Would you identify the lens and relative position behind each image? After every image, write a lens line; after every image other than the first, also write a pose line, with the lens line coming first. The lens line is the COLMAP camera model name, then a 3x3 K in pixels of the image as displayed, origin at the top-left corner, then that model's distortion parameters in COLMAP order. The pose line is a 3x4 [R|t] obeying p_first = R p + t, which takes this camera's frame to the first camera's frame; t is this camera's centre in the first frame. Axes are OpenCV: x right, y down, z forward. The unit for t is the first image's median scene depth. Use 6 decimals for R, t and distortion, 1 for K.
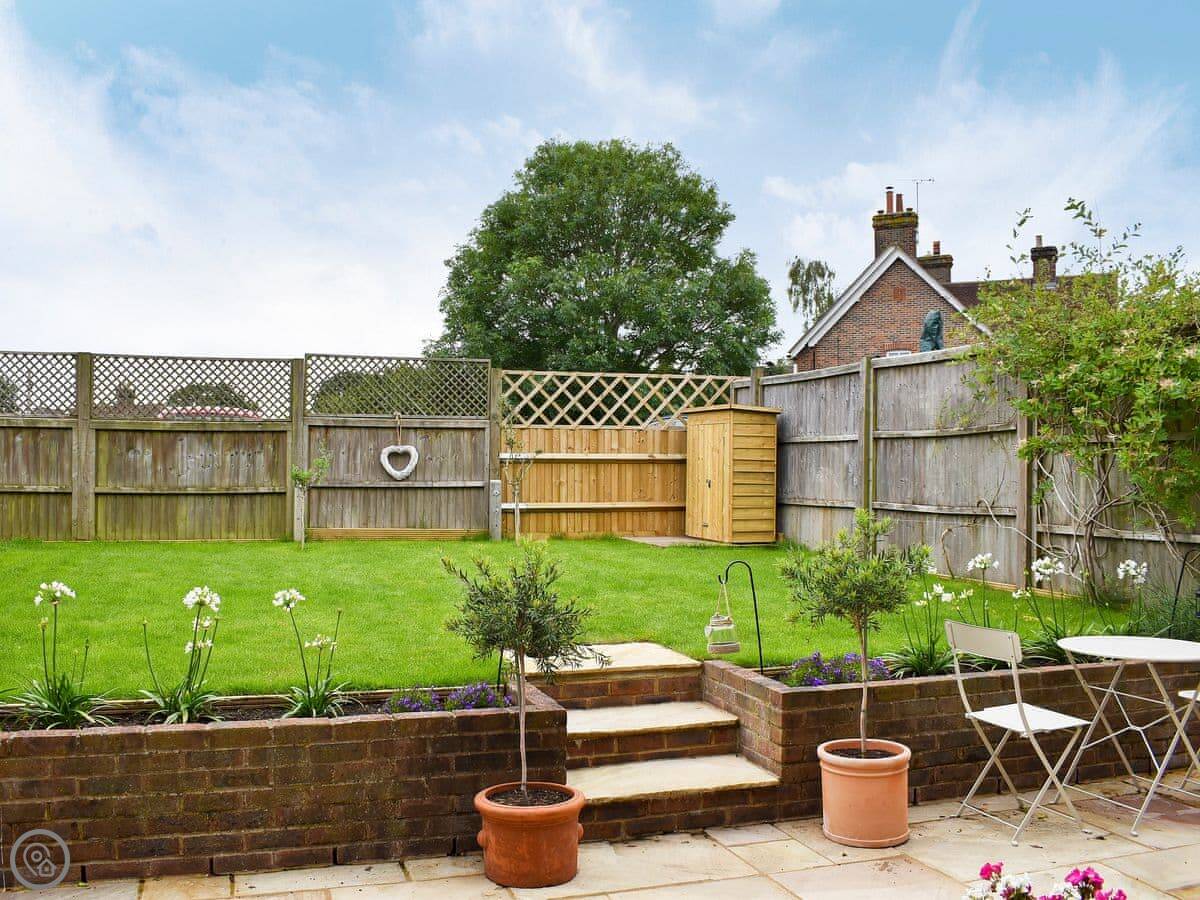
lens RADIAL K [[1083.2, 0, 563.5], [0, 1083.2, 445.3], [0, 0, 1]] dist [-0.080153, 0.000880]
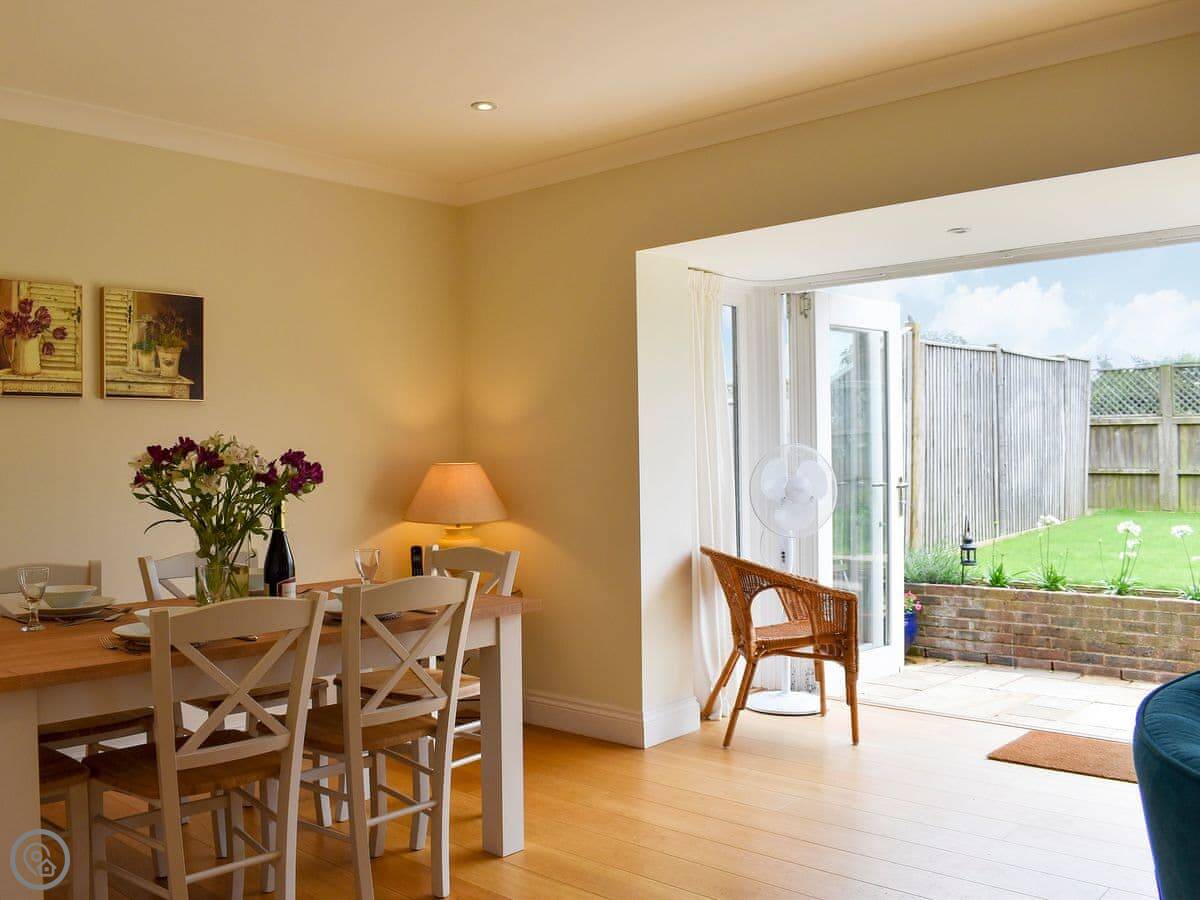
lens RADIAL K [[1083.2, 0, 563.5], [0, 1083.2, 445.3], [0, 0, 1]] dist [-0.080153, 0.000880]
pose [[0.501961, -0.027676, -0.864448, 0.715243], [0.034590, 0.999331, -0.011909, -0.000164], [0.864198, -0.023923, 0.502582, -0.669816]]
